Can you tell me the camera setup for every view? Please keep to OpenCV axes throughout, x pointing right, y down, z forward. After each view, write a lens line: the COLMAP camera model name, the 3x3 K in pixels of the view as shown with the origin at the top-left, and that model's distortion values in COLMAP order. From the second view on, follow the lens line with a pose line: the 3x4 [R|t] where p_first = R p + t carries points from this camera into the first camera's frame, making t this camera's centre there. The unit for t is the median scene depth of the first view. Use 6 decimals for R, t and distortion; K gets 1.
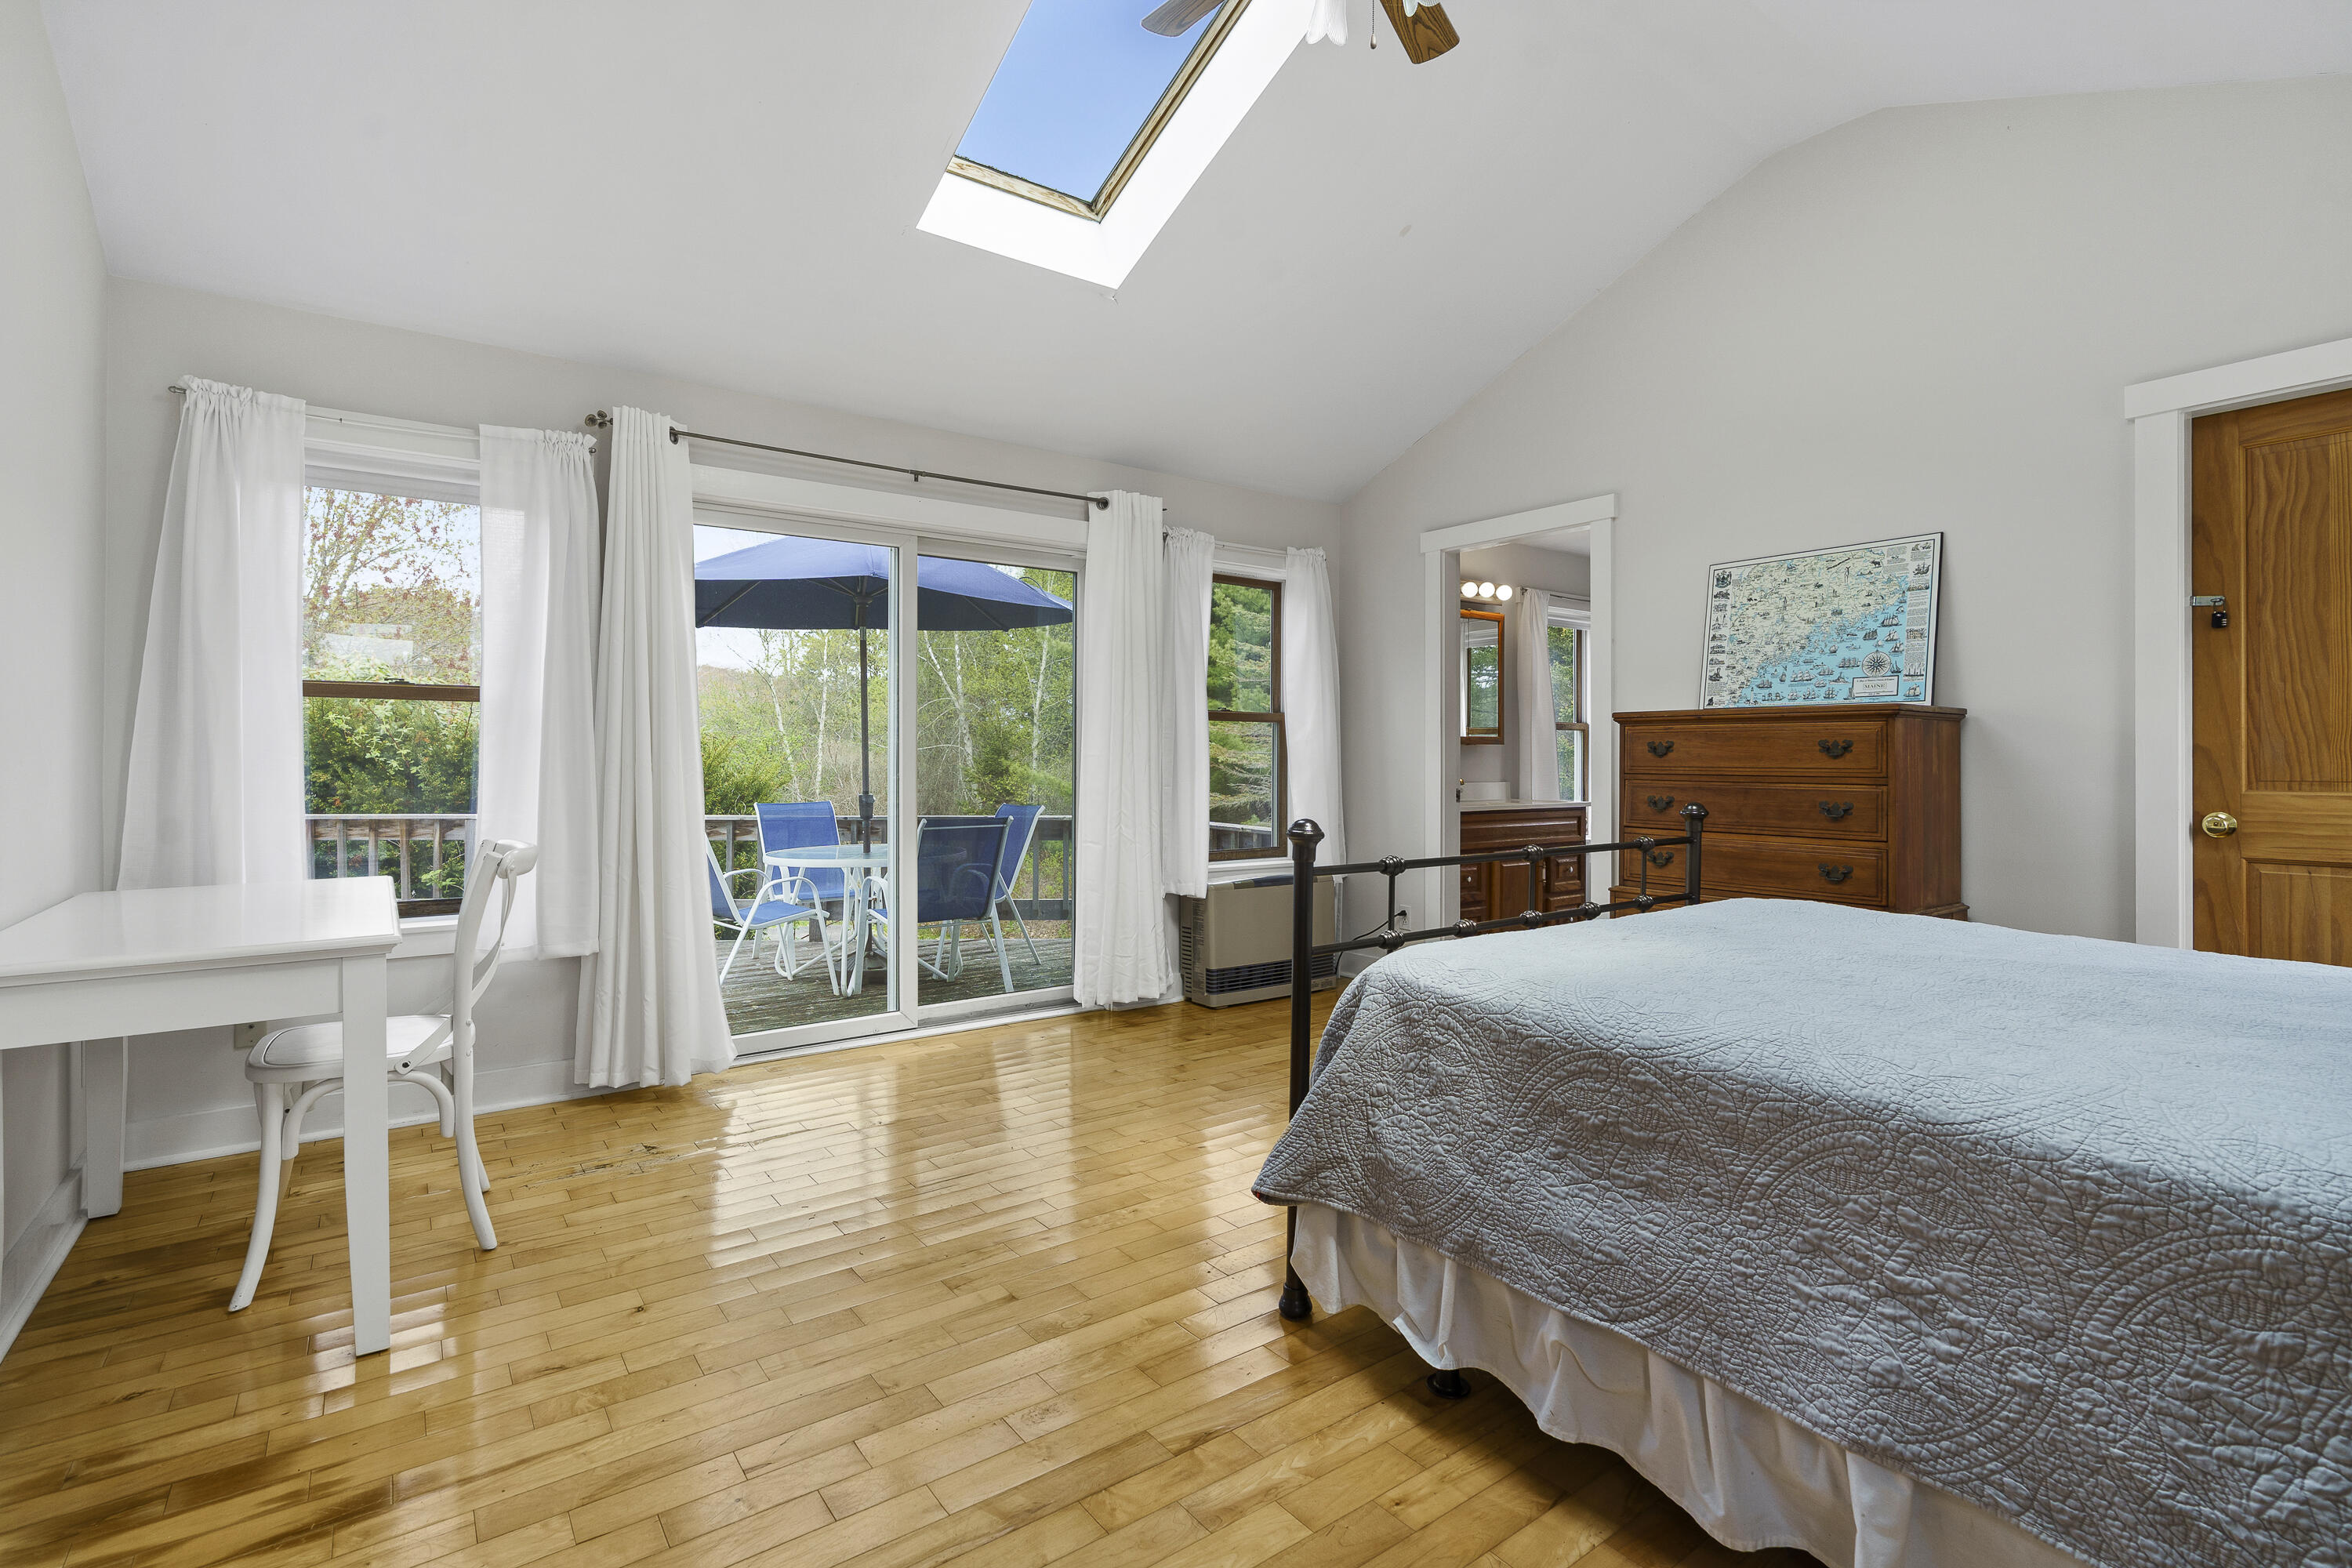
lens RADIAL K [[1090.9, 0, 1187.5], [0, 1090.9, 751.9], [0, 0, 1]] dist [-0.002020, 0.001038]
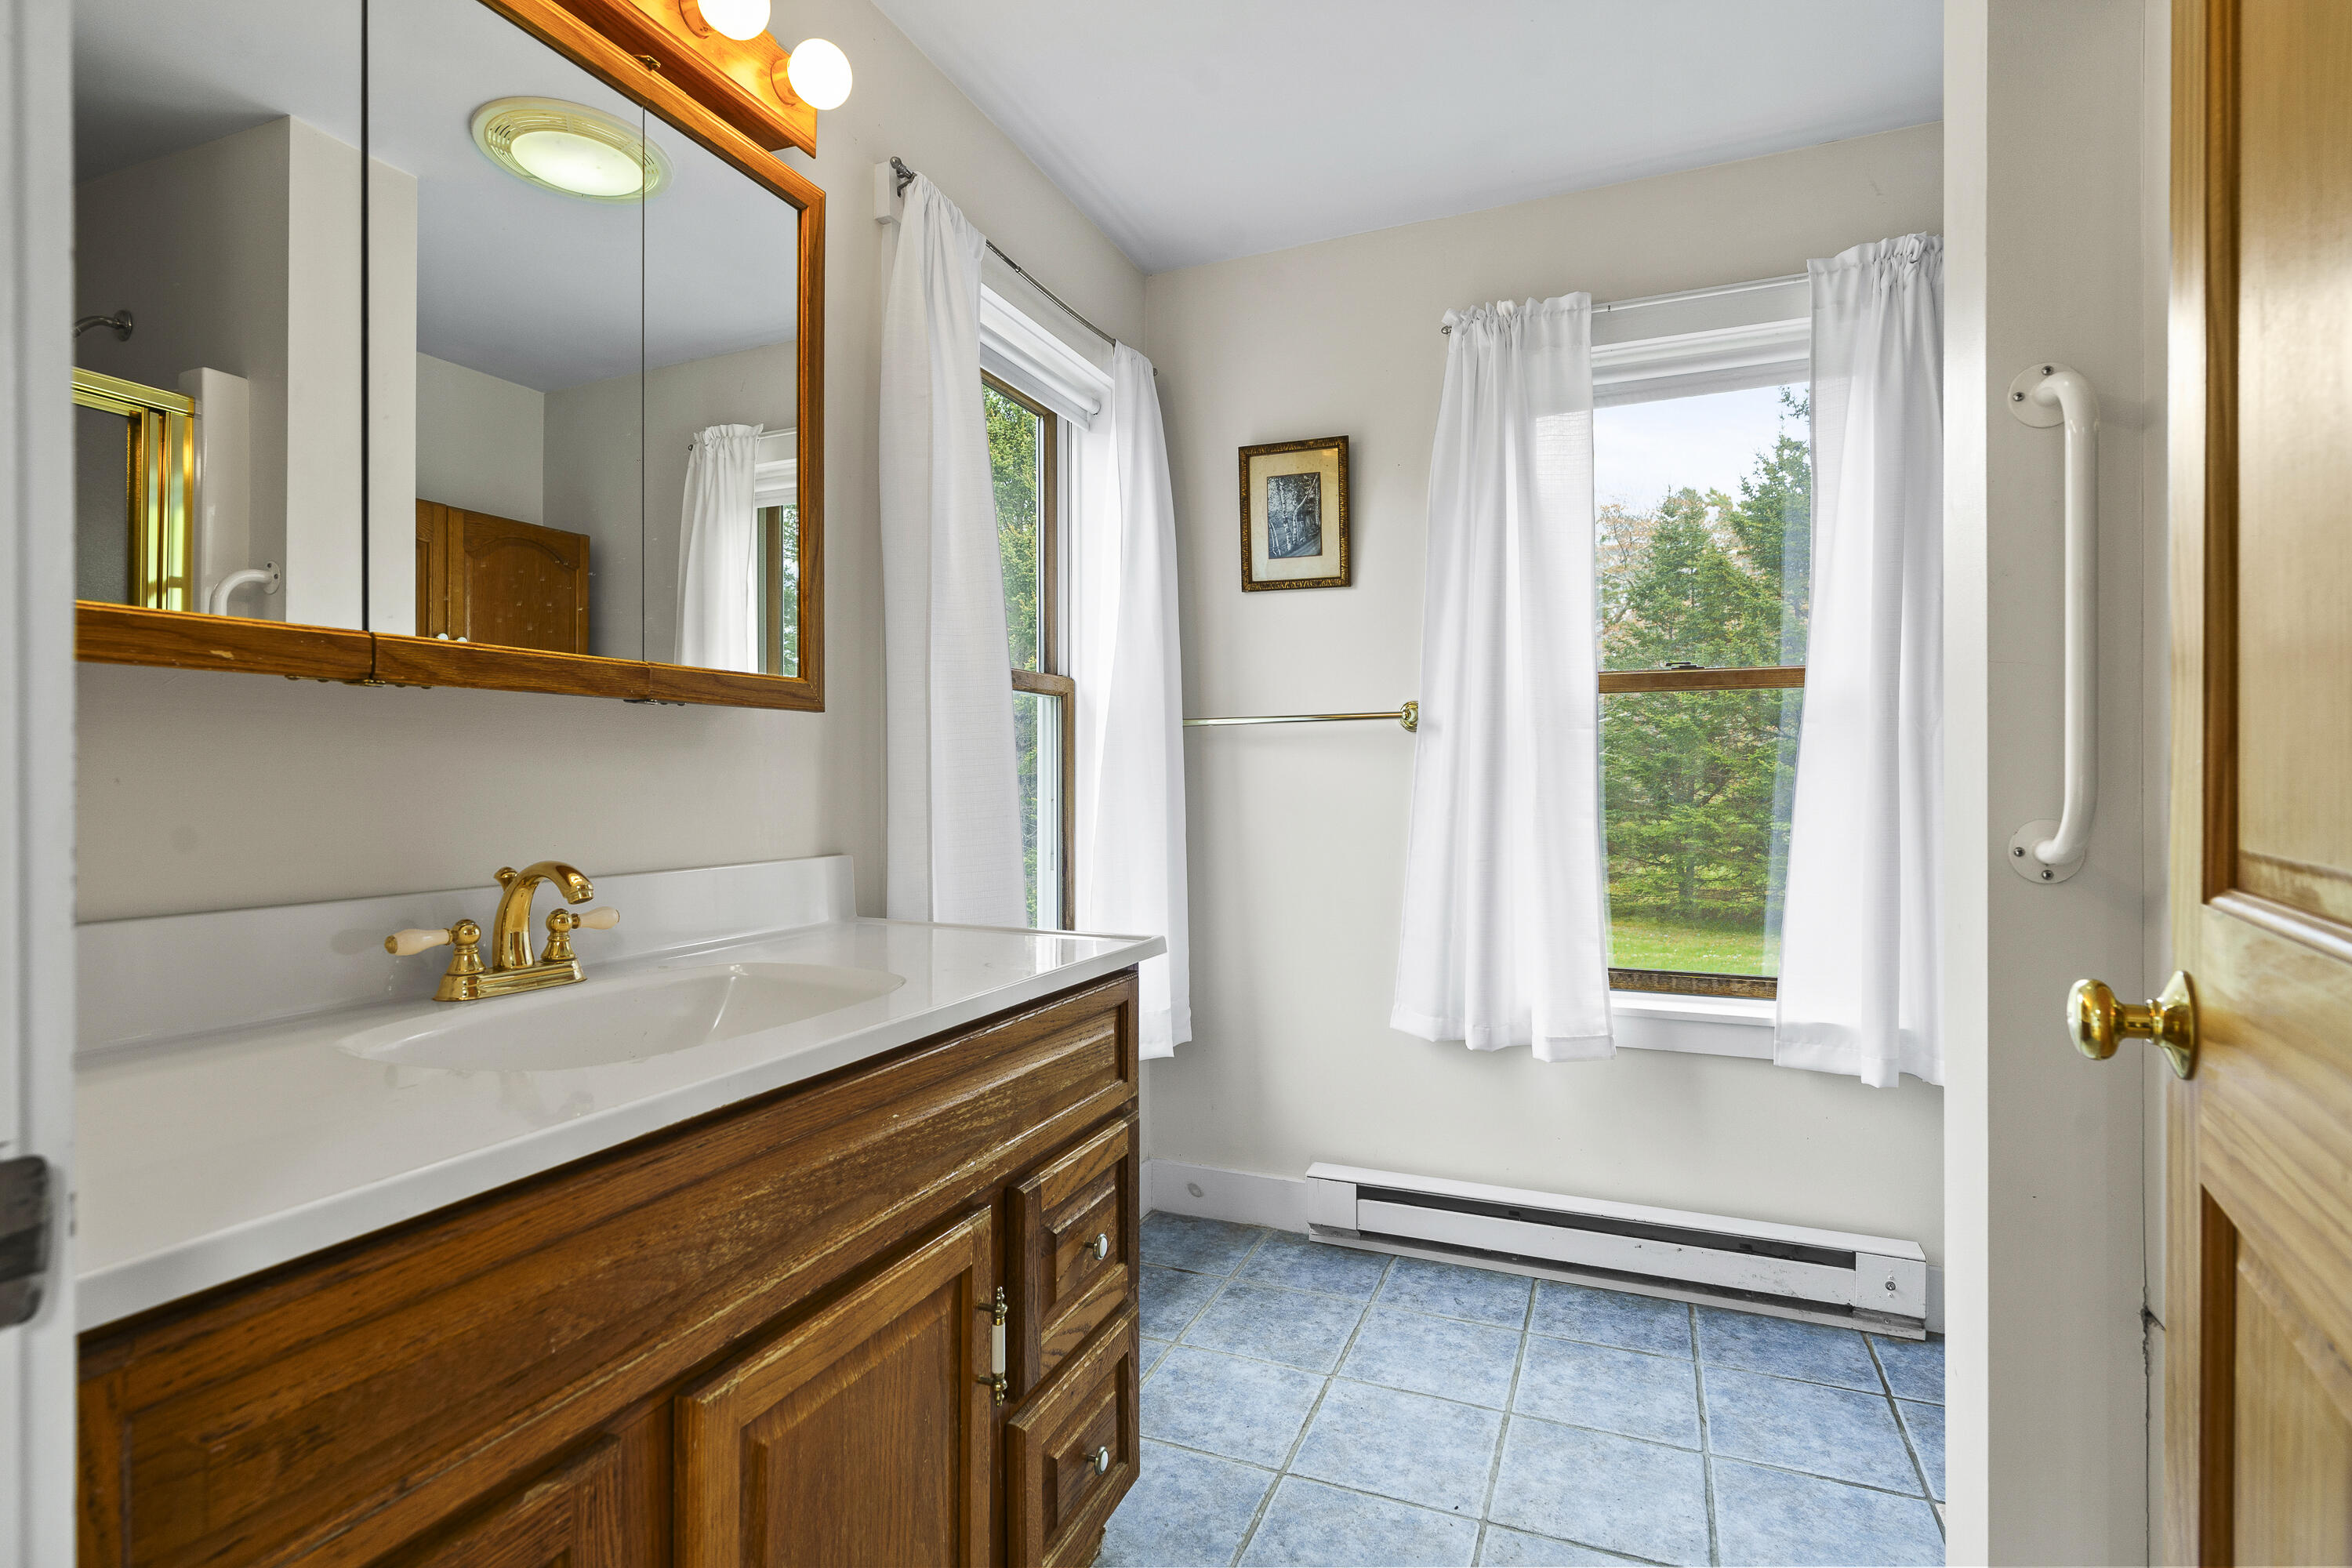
lens RADIAL K [[1095.3, 0, 1179.0], [0, 1095.3, 781.2], [0, 0, 1]] dist [-0.005684, -0.000176]
pose [[0.860949, -0.002007, 0.508687, 0.413650], [-0.002092, 0.999970, 0.007487, 0.012037], [-0.508687, -0.007510, 0.860919, 1.320585]]
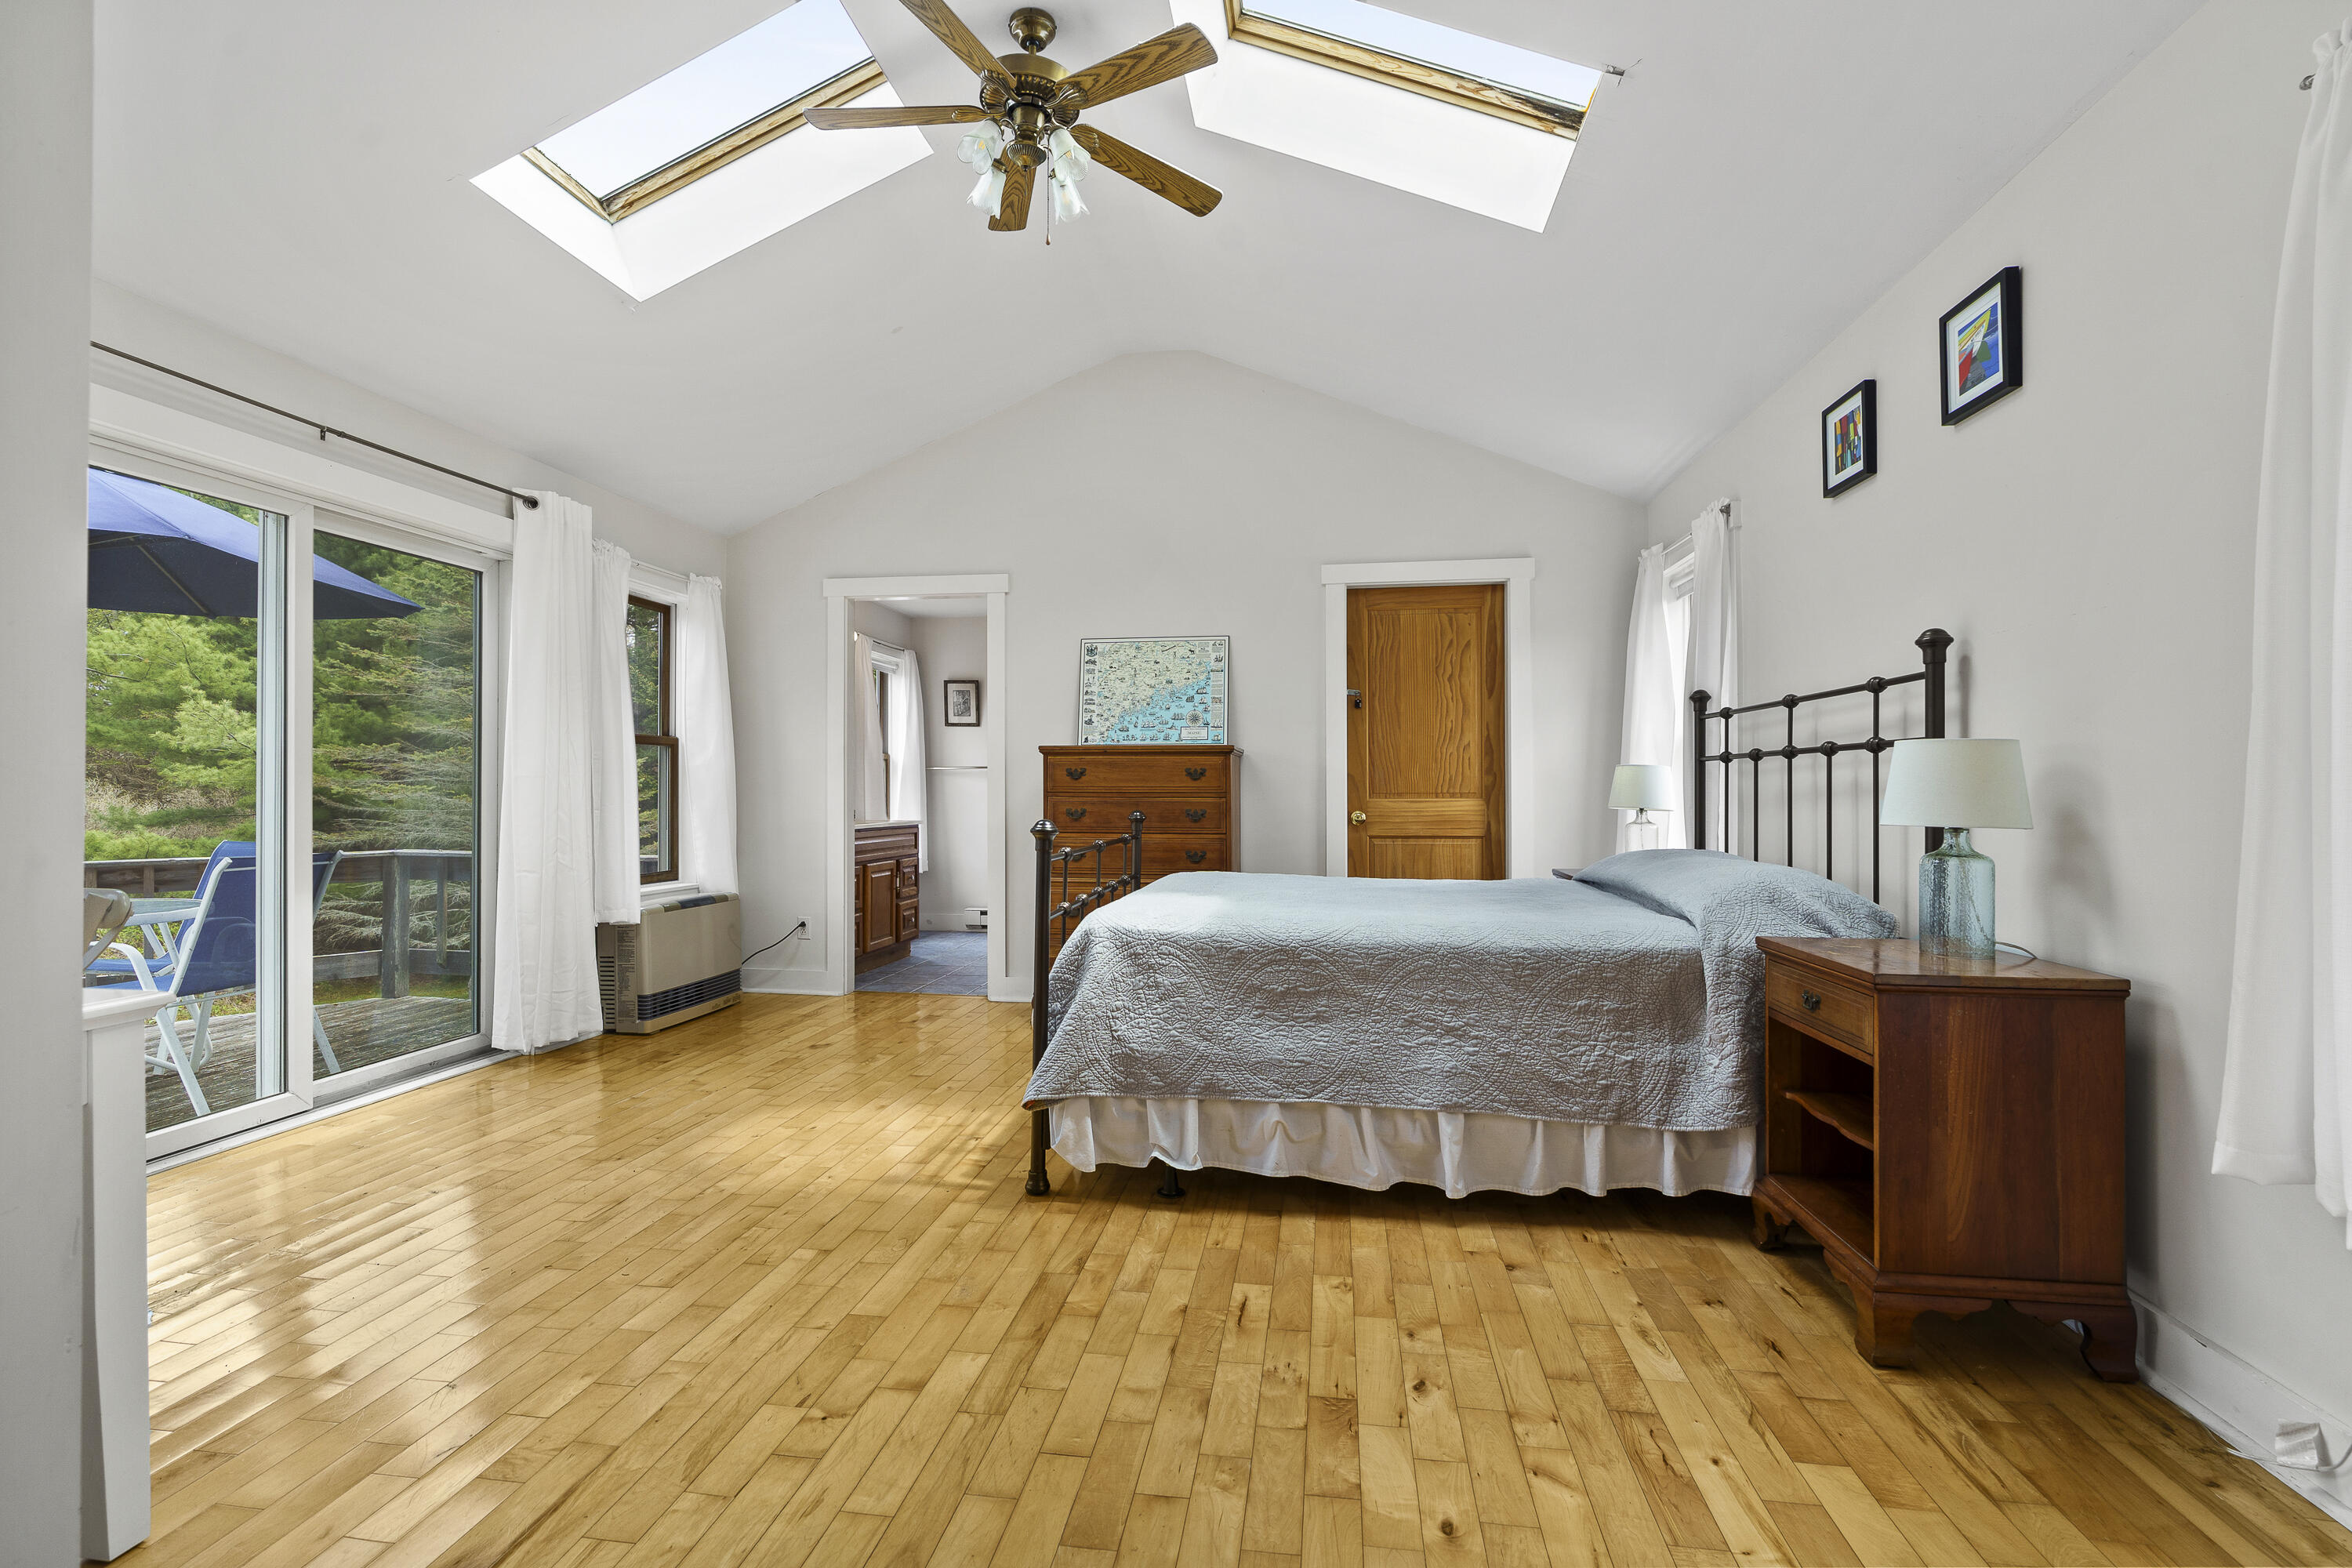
lens RADIAL K [[1069.9, 0, 1175.1], [0, 1069.9, 774.3], [0, 0, 1]] dist [-0.001927, 0.000644]
pose [[0.704985, 0.008690, 0.709169, -0.447406], [-0.002795, 0.999951, -0.009475, 0.011141], [-0.709217, 0.004698, 0.704975, -0.024663]]
